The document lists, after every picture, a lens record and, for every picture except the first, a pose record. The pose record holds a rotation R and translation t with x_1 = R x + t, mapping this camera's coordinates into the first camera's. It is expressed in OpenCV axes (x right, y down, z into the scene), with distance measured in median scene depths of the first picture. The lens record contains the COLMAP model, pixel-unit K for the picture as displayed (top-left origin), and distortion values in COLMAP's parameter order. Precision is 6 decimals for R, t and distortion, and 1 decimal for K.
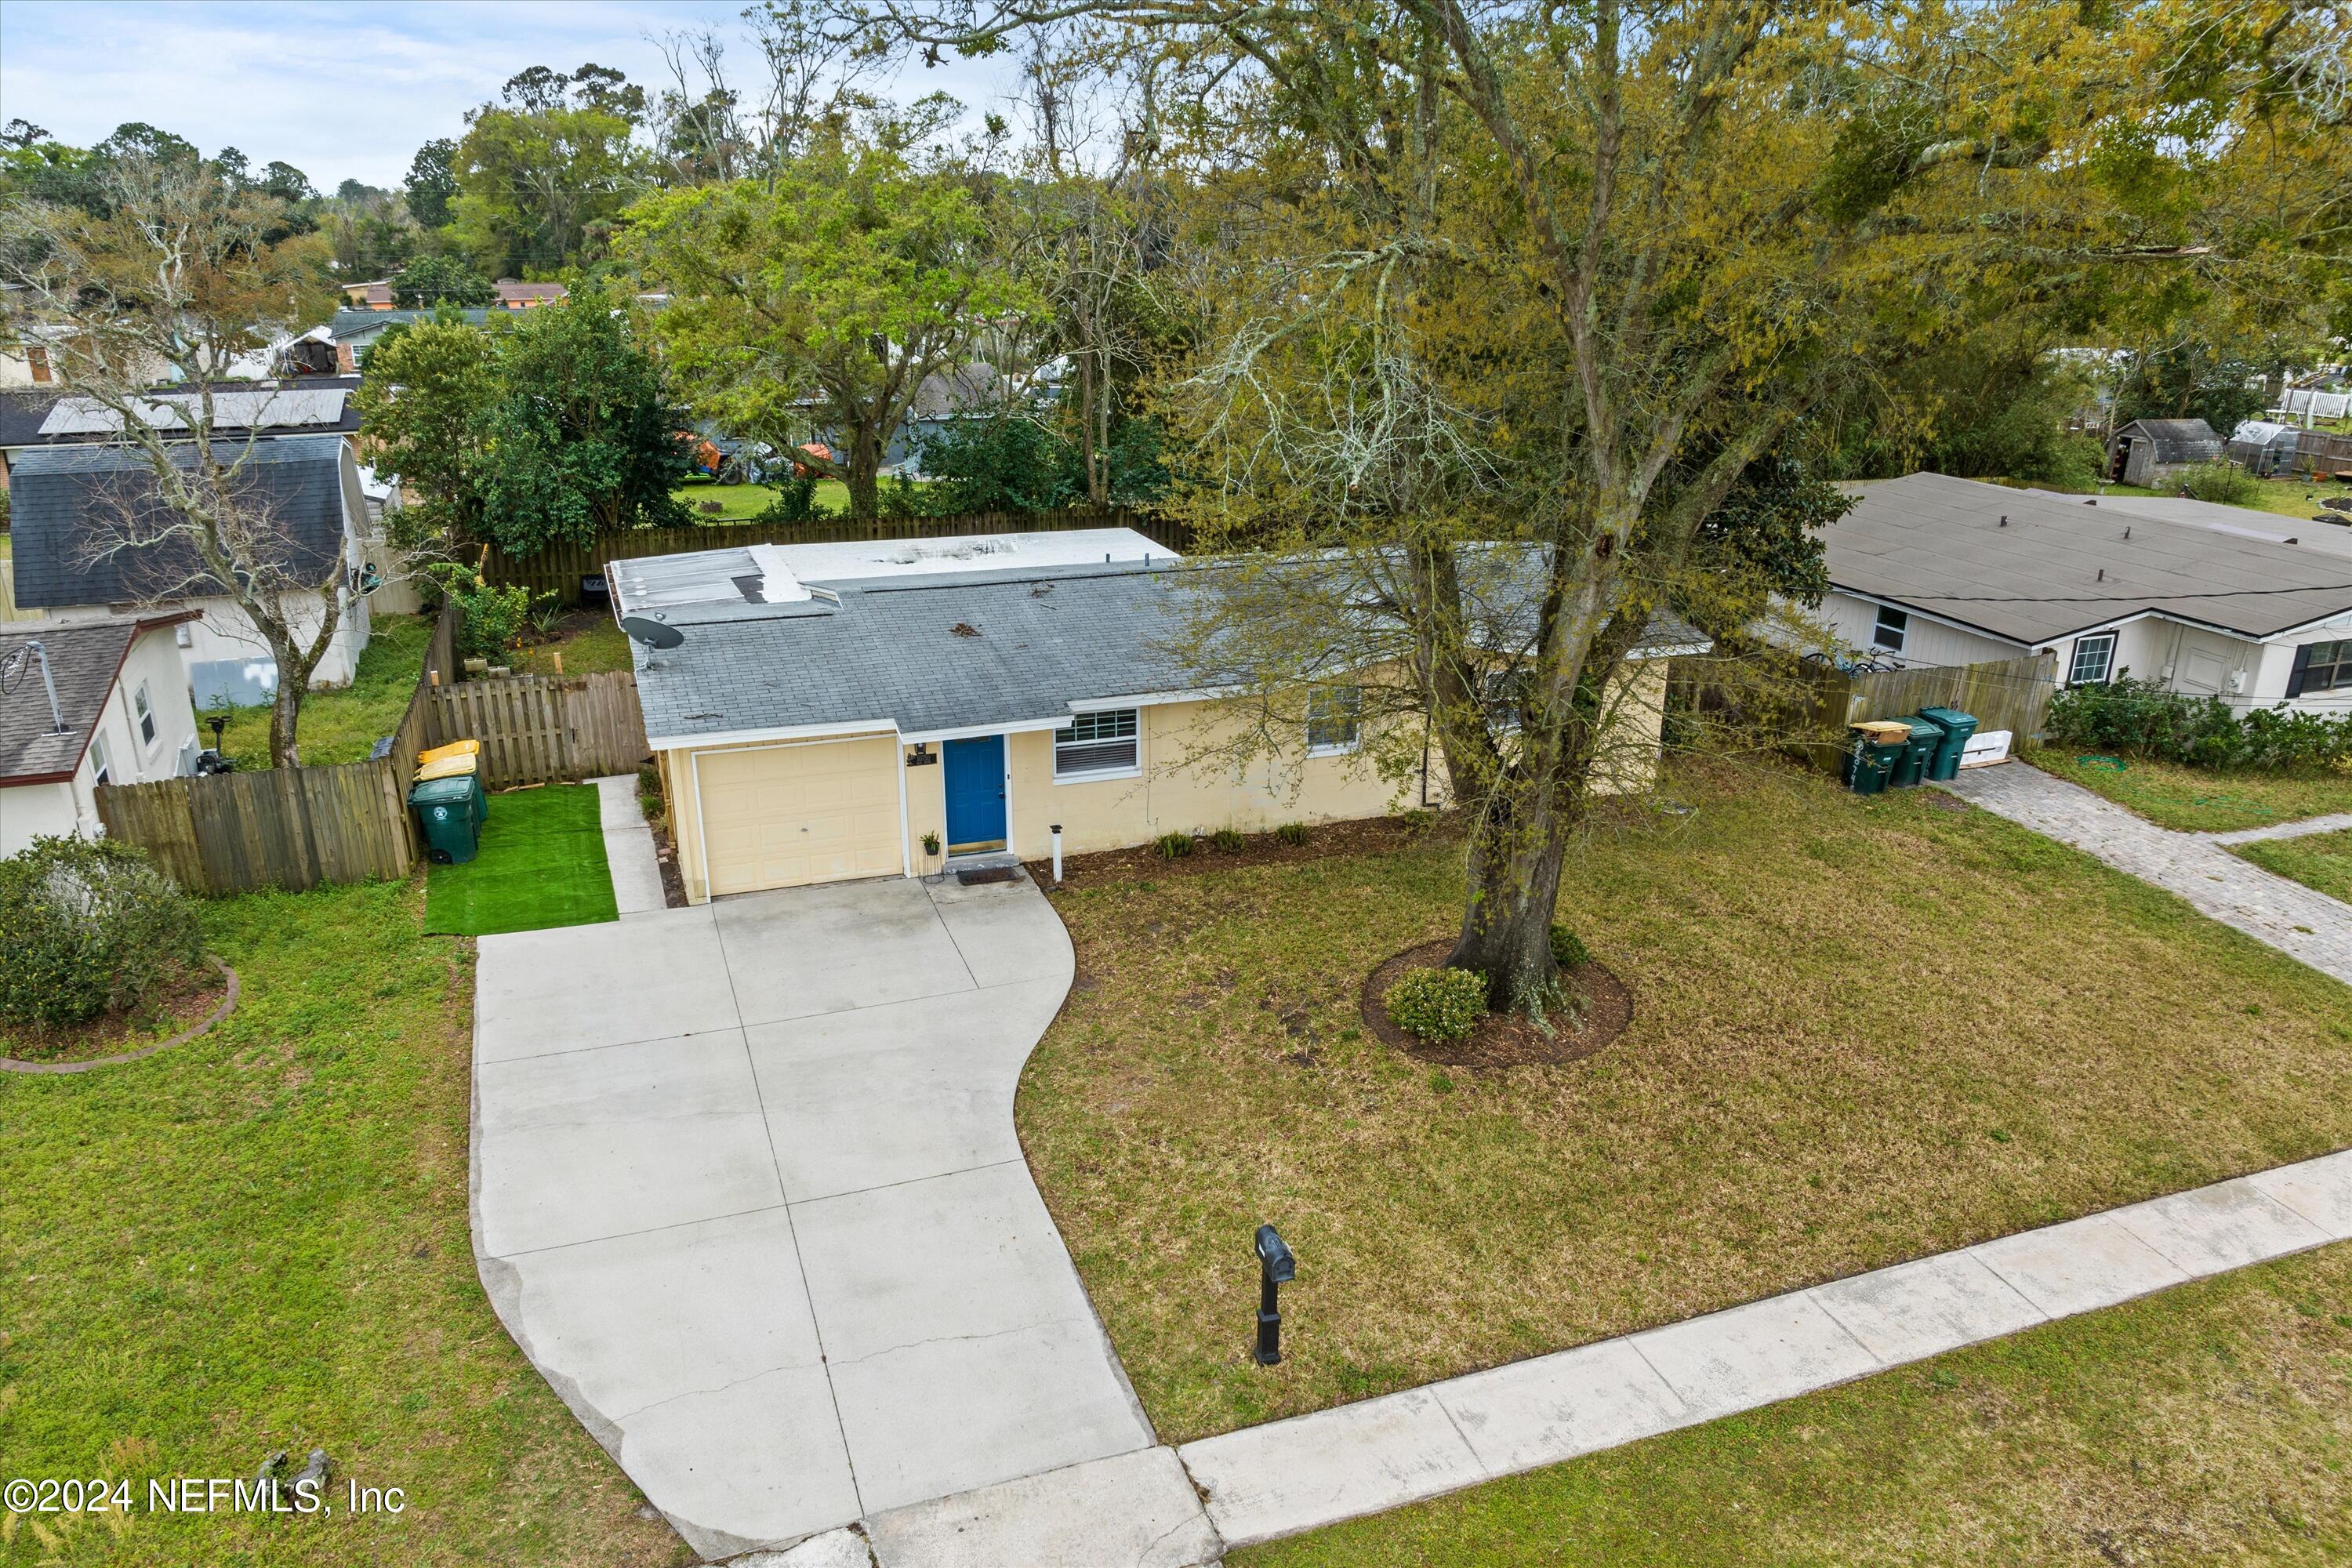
lens RADIAL K [[1687.2, 0, 1172.9], [0, 1687.2, 790.1], [0, 0, 1]] dist [-0.013688, -0.001654]
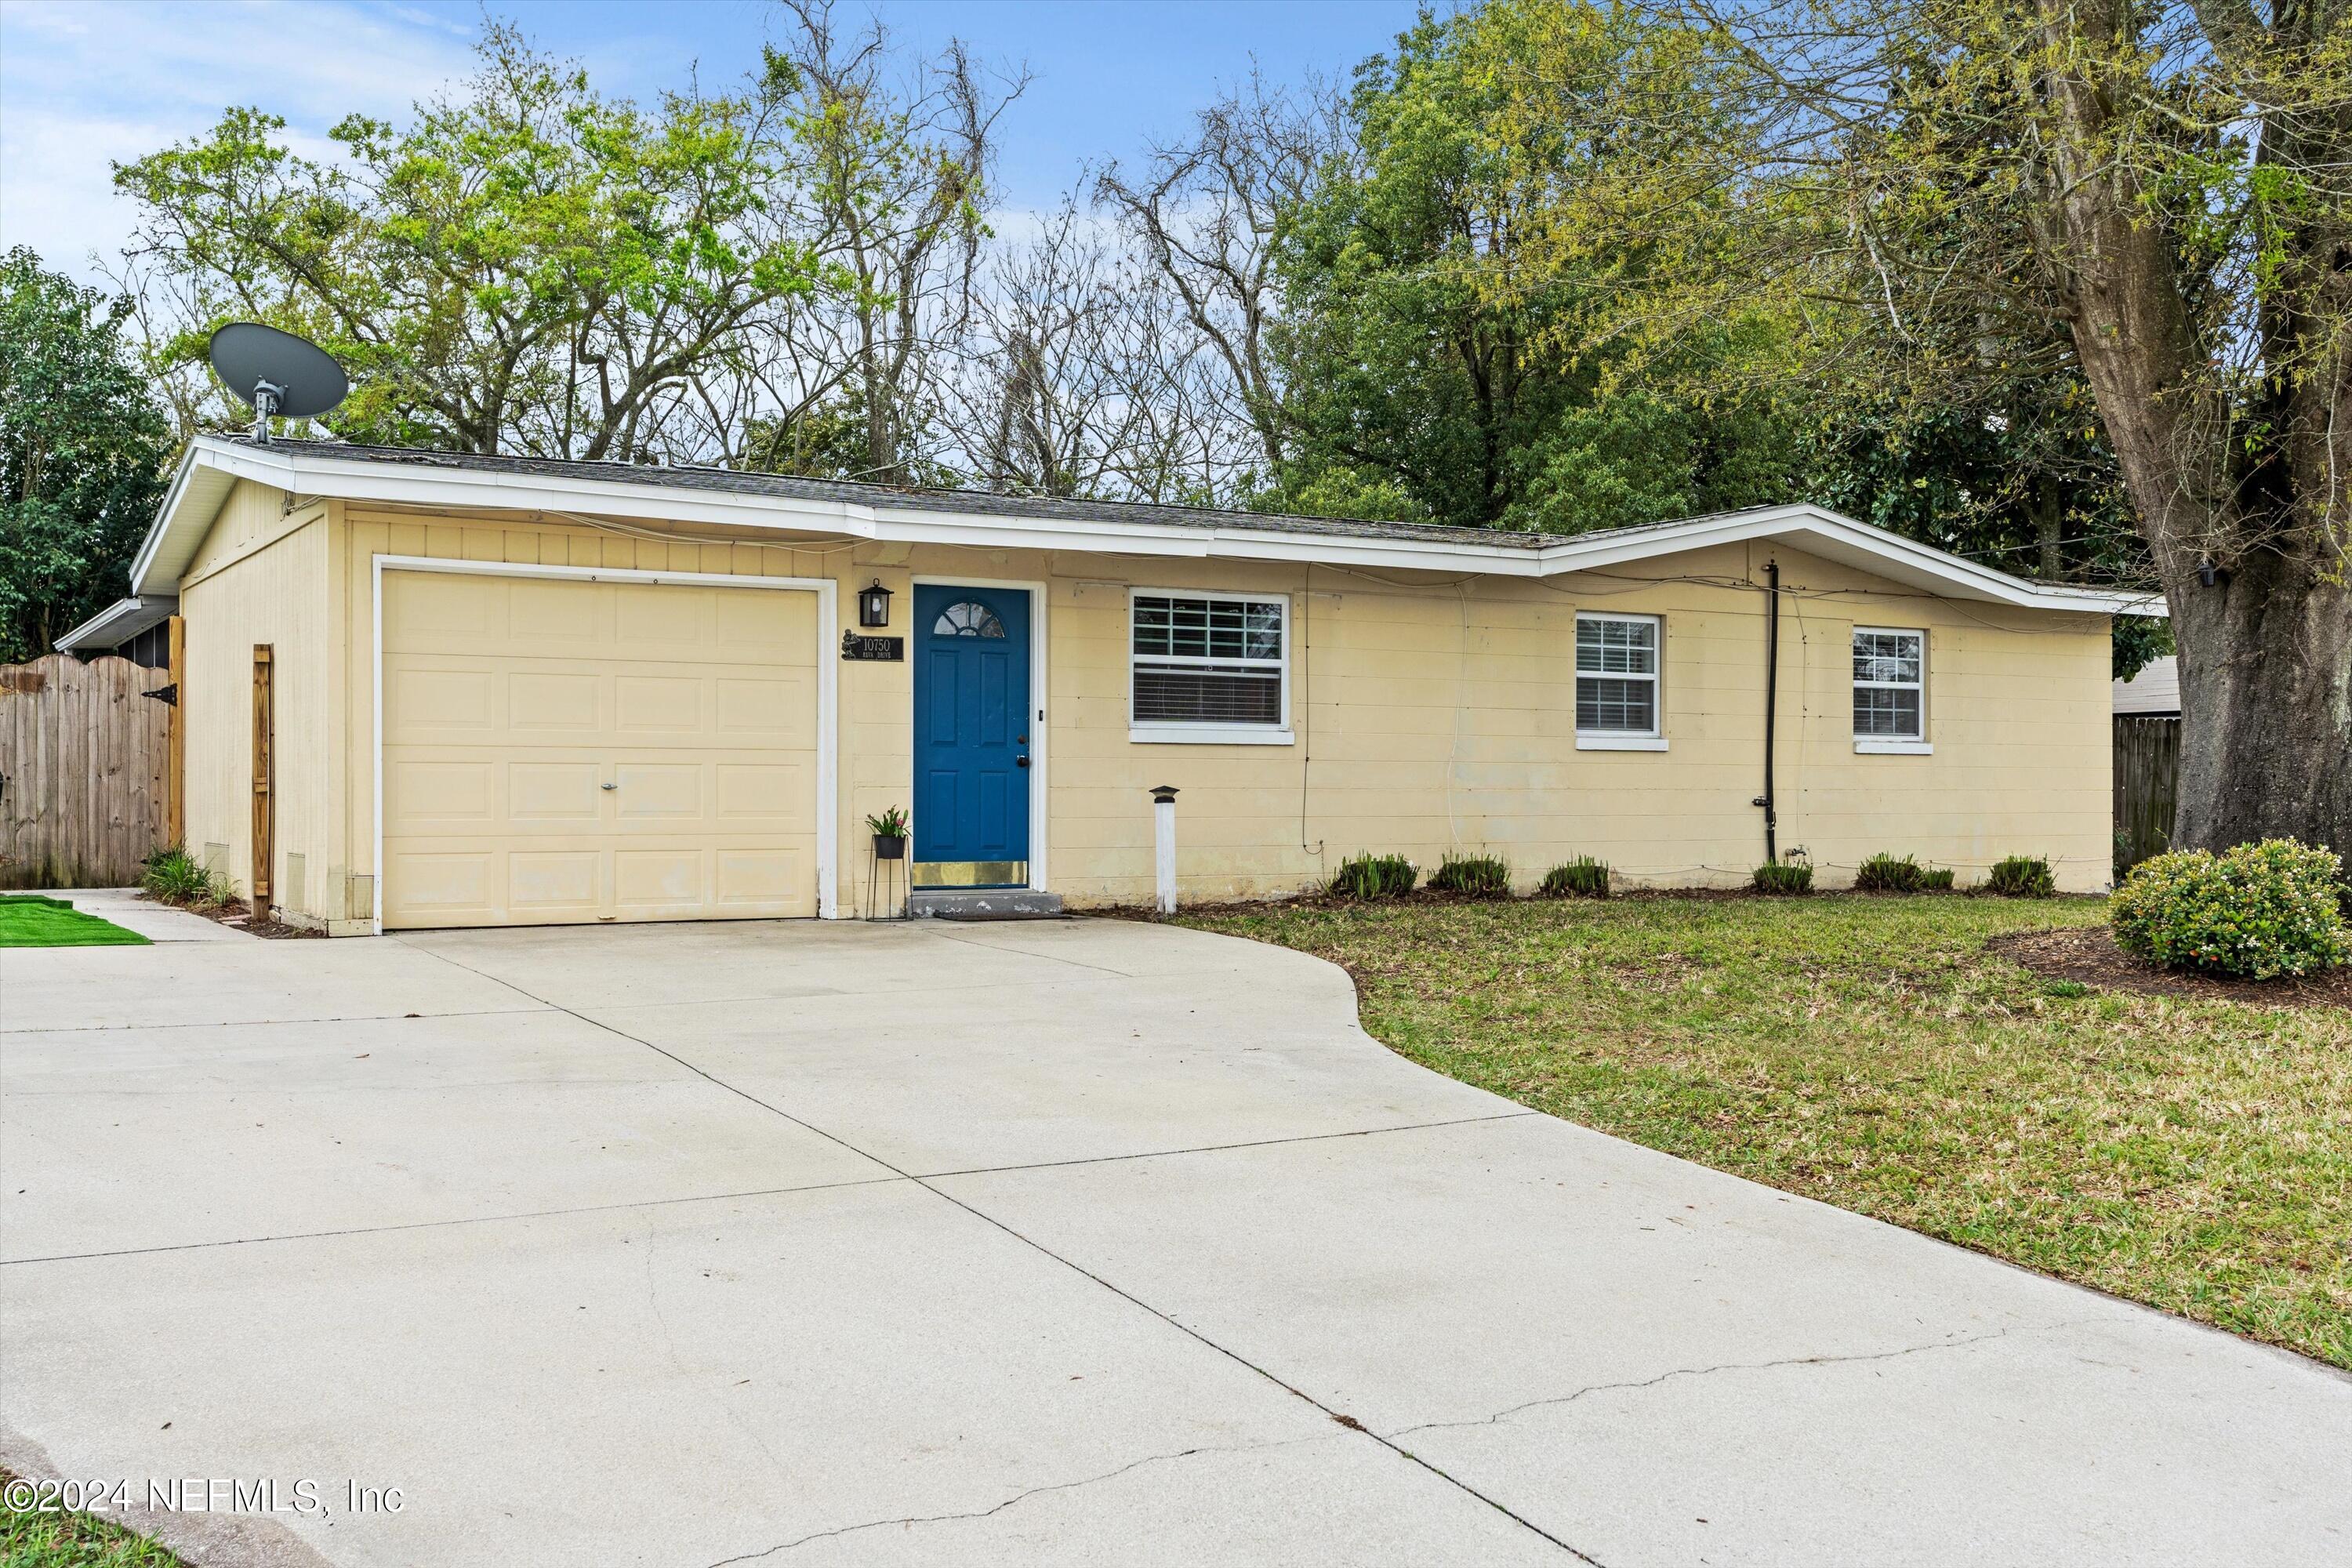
lens RADIAL K [[2257.6, 0, 1177.8], [0, 2257.6, 777.5], [0, 0, 1]] dist [-0.005265, 0.000000]
pose [[0.980834, 0.007099, 0.194718, -0.185112], [0.058448, 0.942595, -0.328783, 0.221963], [-0.185875, 0.333862, 0.924114, 0.417782]]
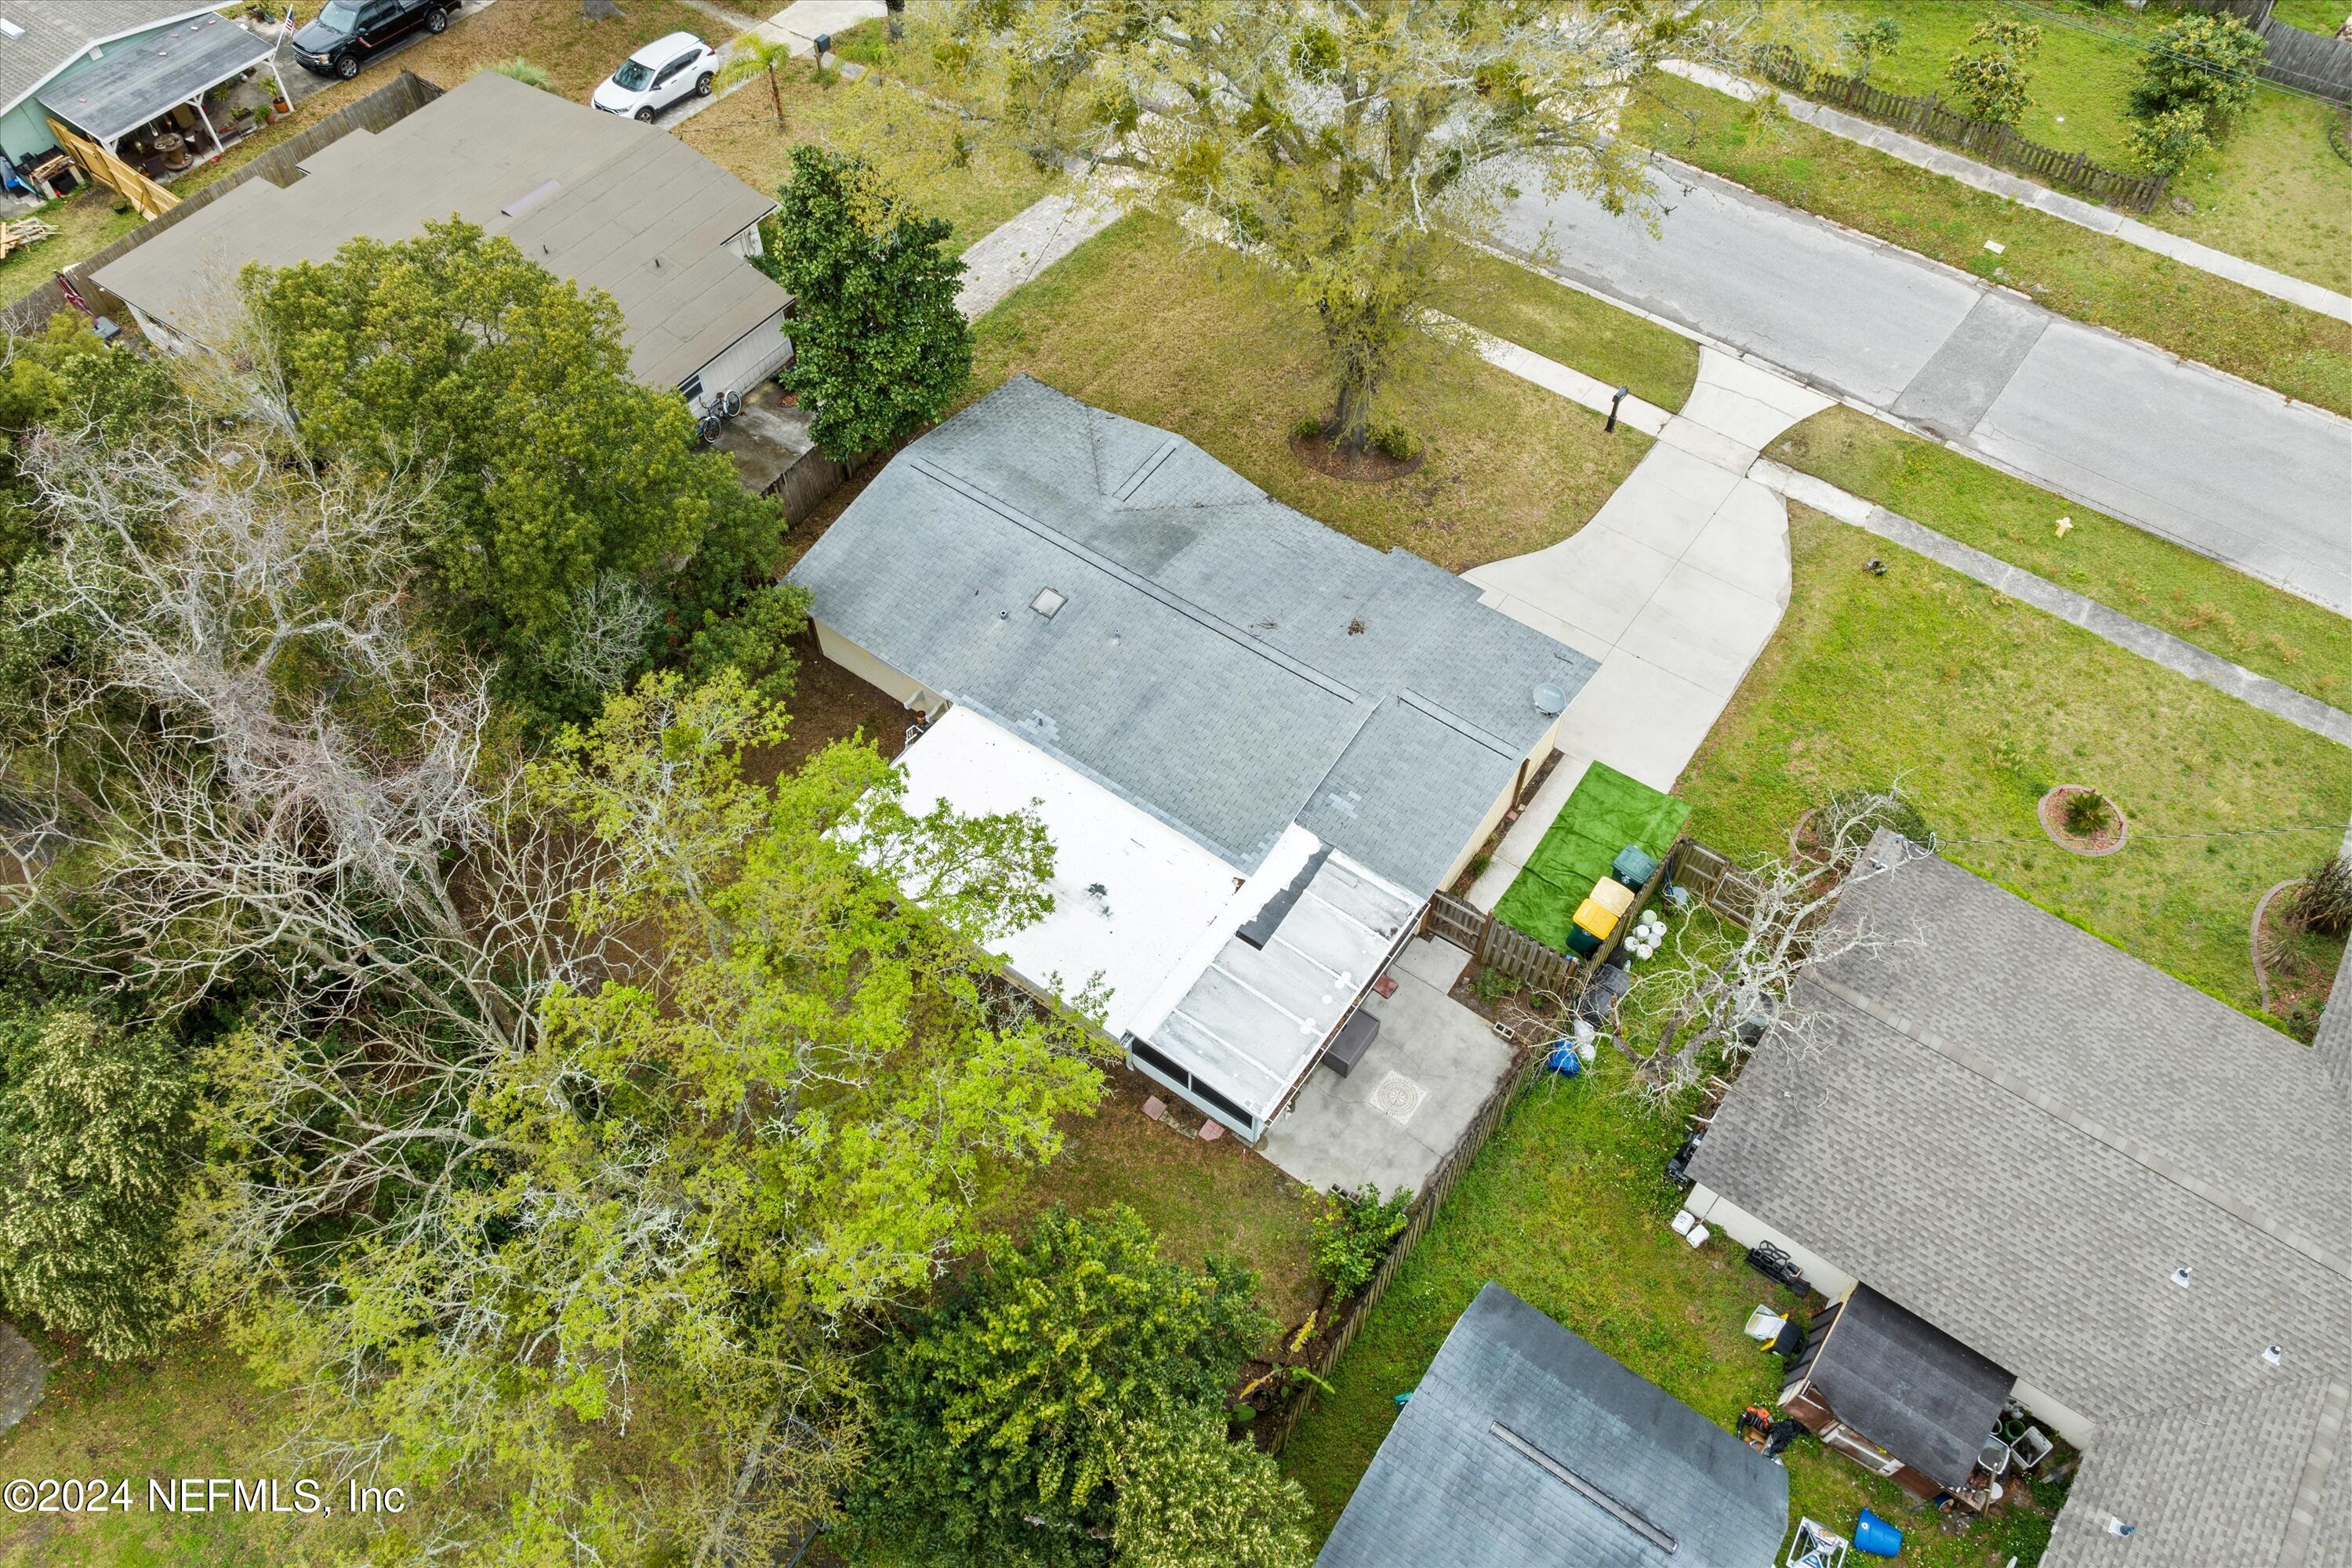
lens RADIAL K [[1687.2, 0, 1176.4], [0, 1687.2, 787.0], [0, 0, 1]] dist [-0.013688, -0.001654]
pose [[-0.565753, -0.671712, 0.478253, -0.869196], [0.272896, 0.394788, 0.877308, -1.434933], [-0.778108, 0.626853, -0.040045, 1.330825]]
